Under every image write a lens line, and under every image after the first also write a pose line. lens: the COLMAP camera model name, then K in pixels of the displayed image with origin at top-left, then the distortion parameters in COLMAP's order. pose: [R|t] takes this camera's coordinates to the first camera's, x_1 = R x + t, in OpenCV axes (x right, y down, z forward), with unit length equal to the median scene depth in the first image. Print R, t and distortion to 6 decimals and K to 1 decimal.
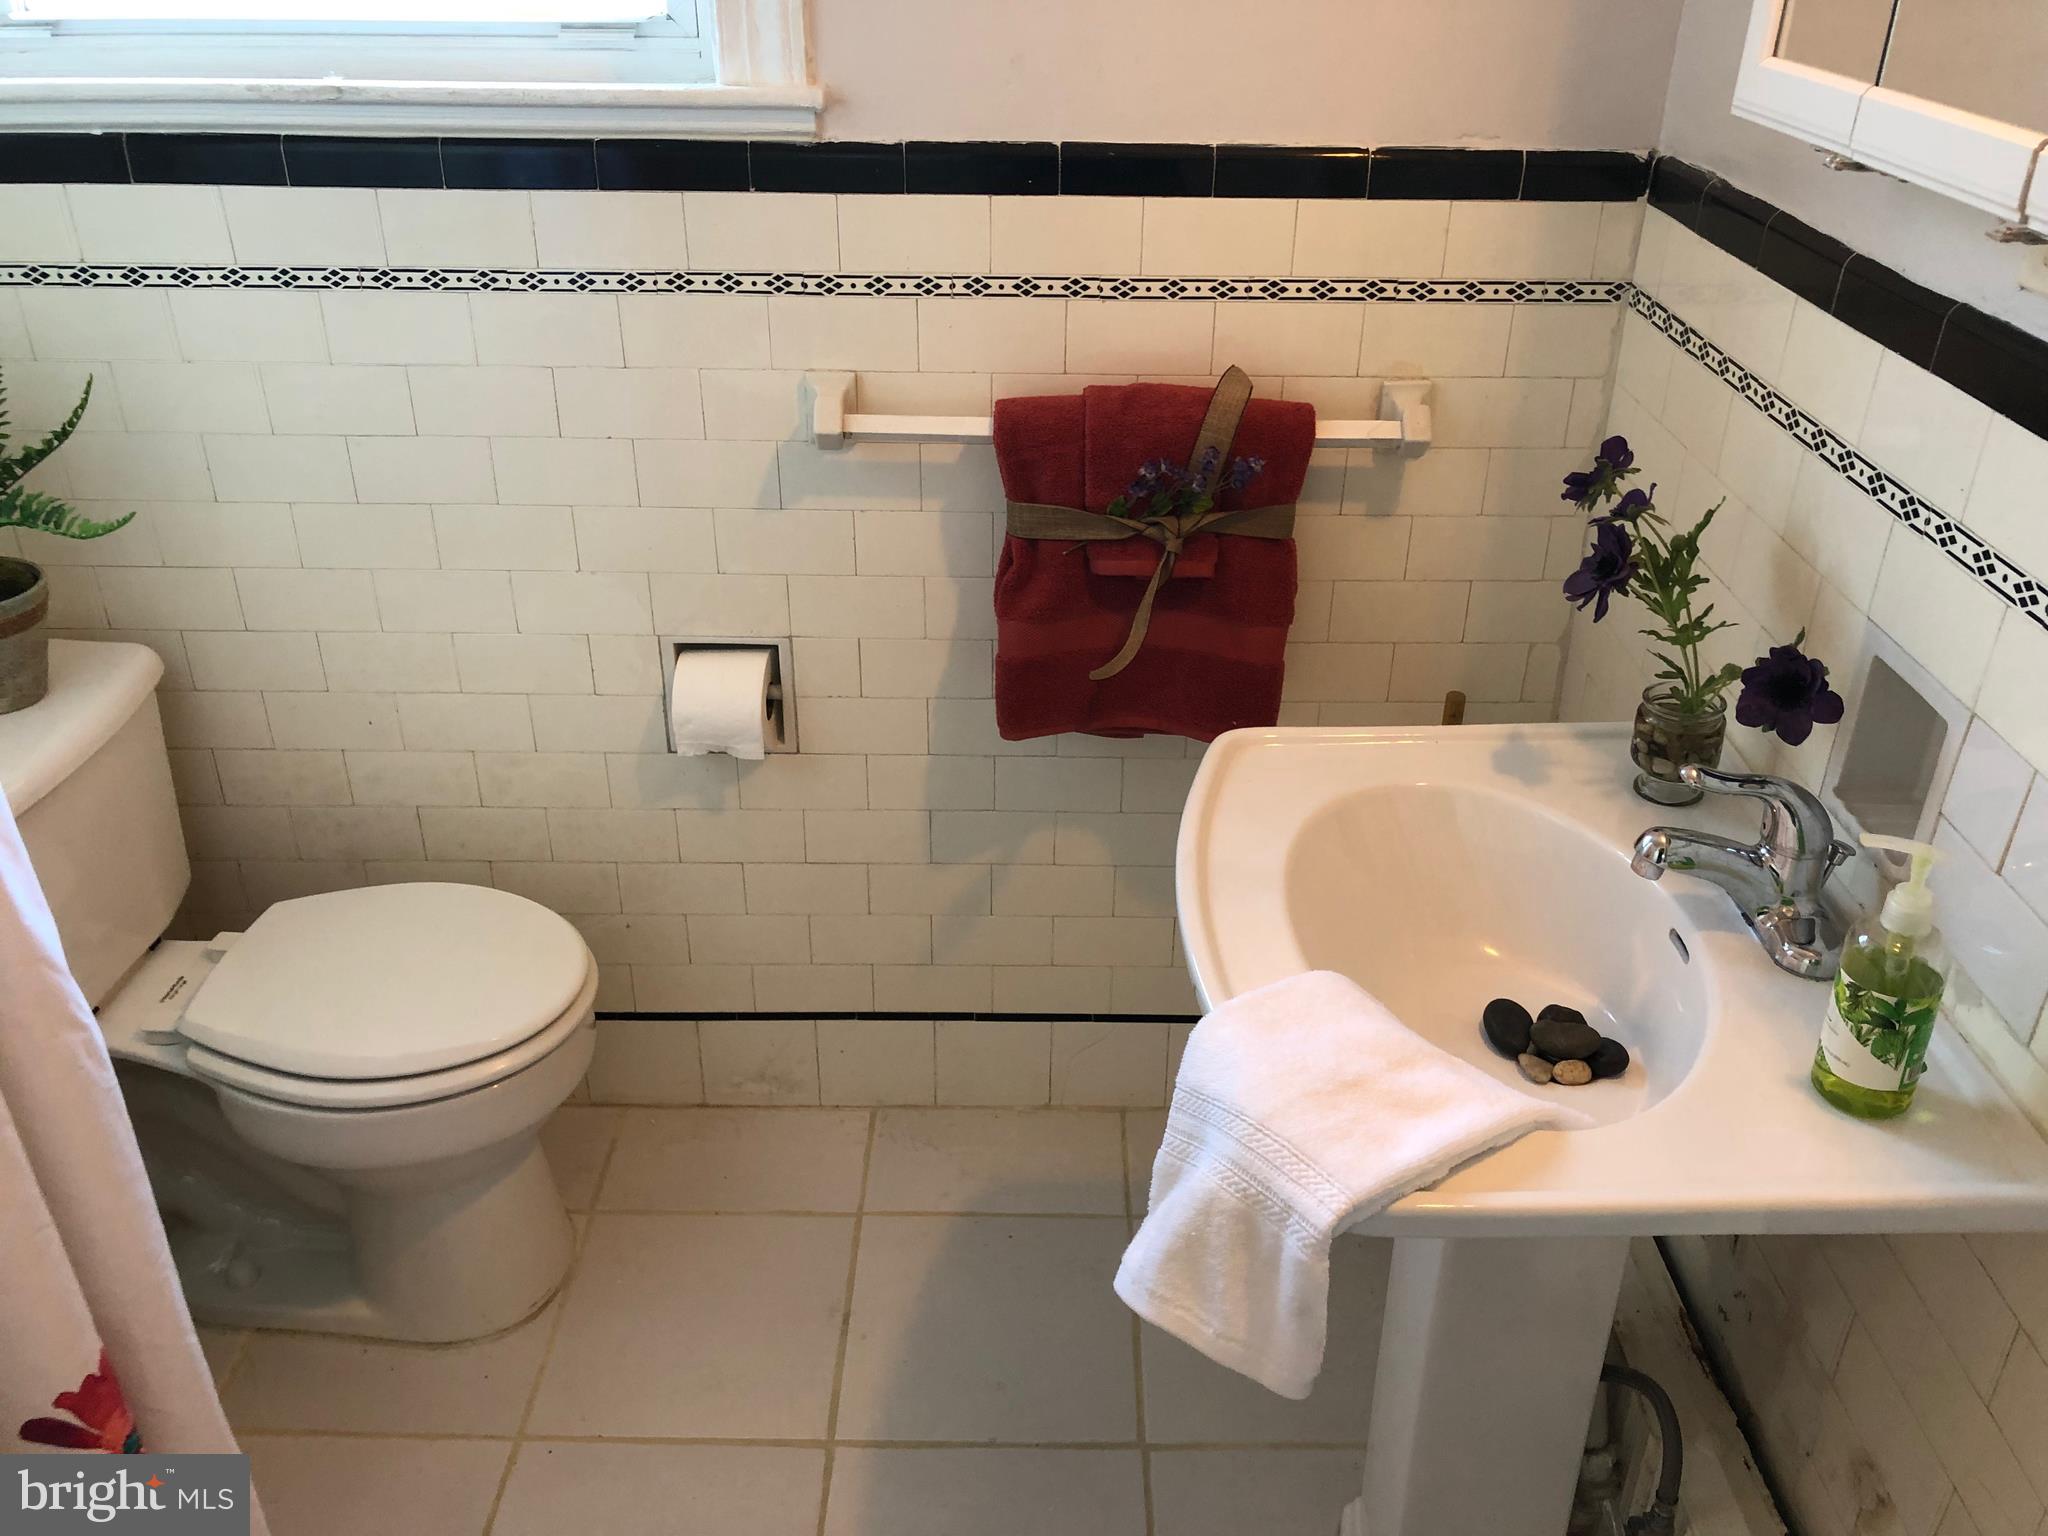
lens RADIAL K [[1716.5, 0, 1039.3], [0, 1716.5, 776.1], [0, 0, 1]] dist [0.016412, -0.003935]
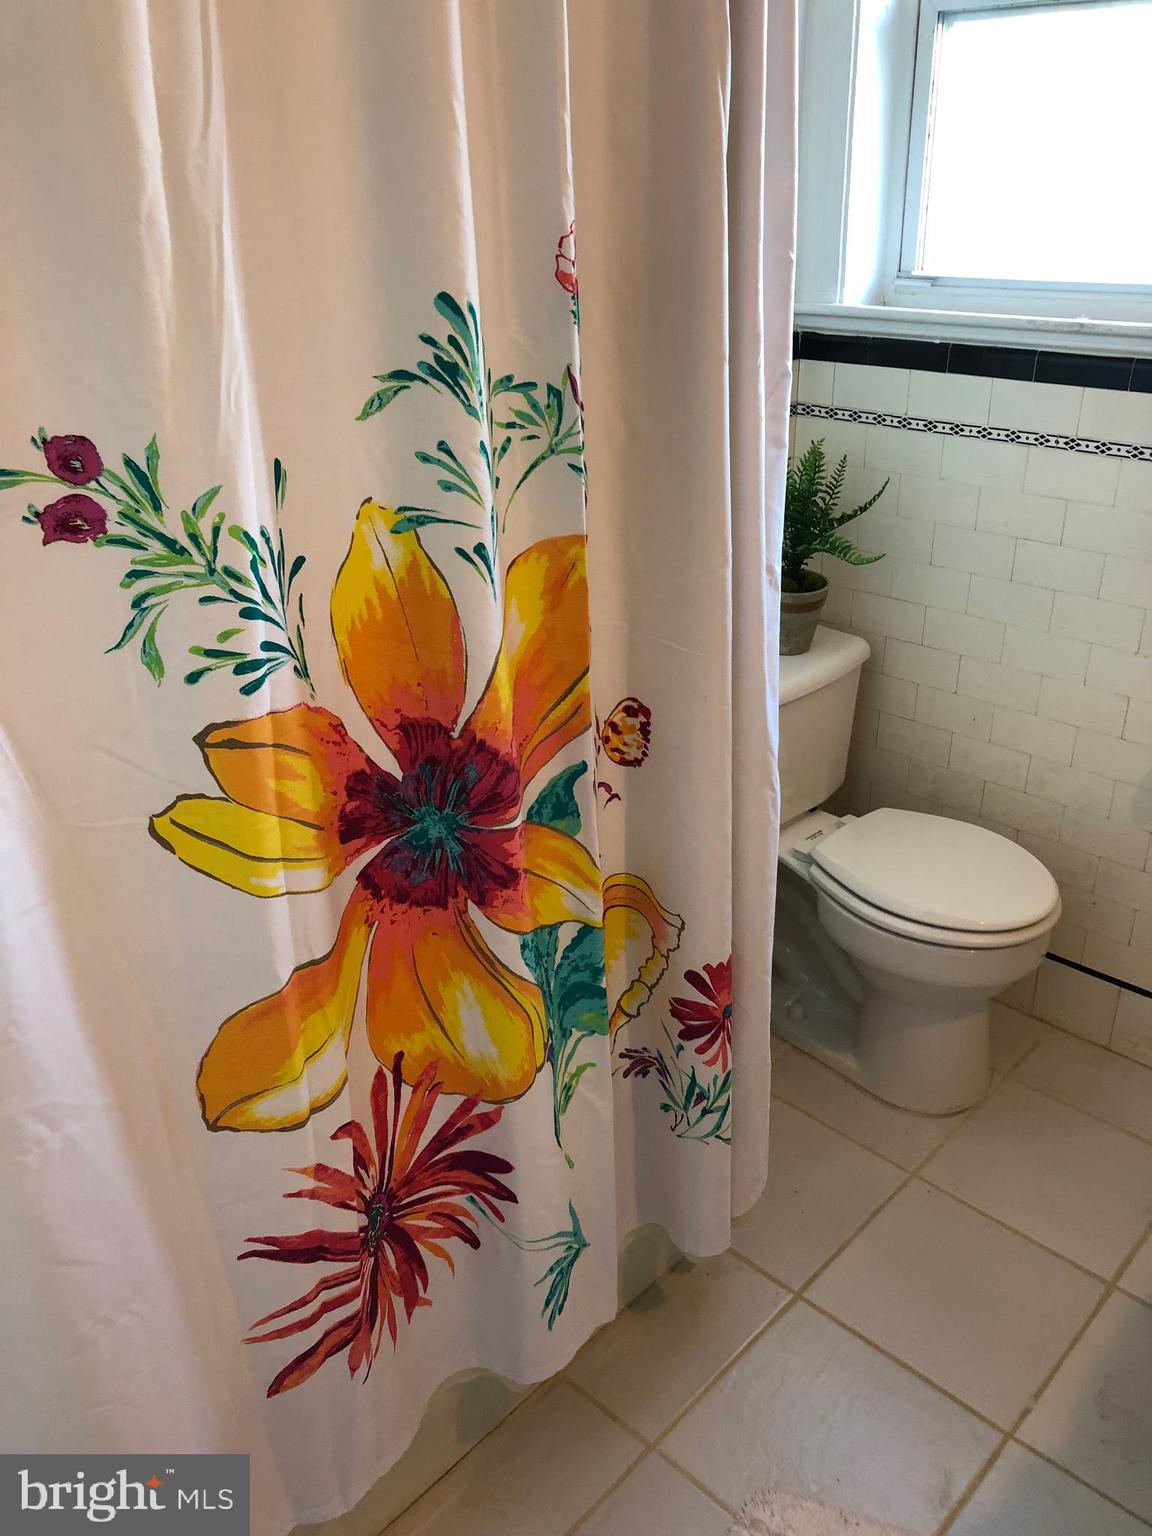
lens RADIAL K [[1239.7, 0, 606.6], [0, 1239.7, 767.2], [0, 0, 1]] dist [0.051016, -0.006831]
pose [[0.745507, 0.279221, -0.605191, 0.082395], [-0.306748, 0.949874, 0.060381, 0.056442], [0.591714, 0.140627, 0.793787, -0.129451]]
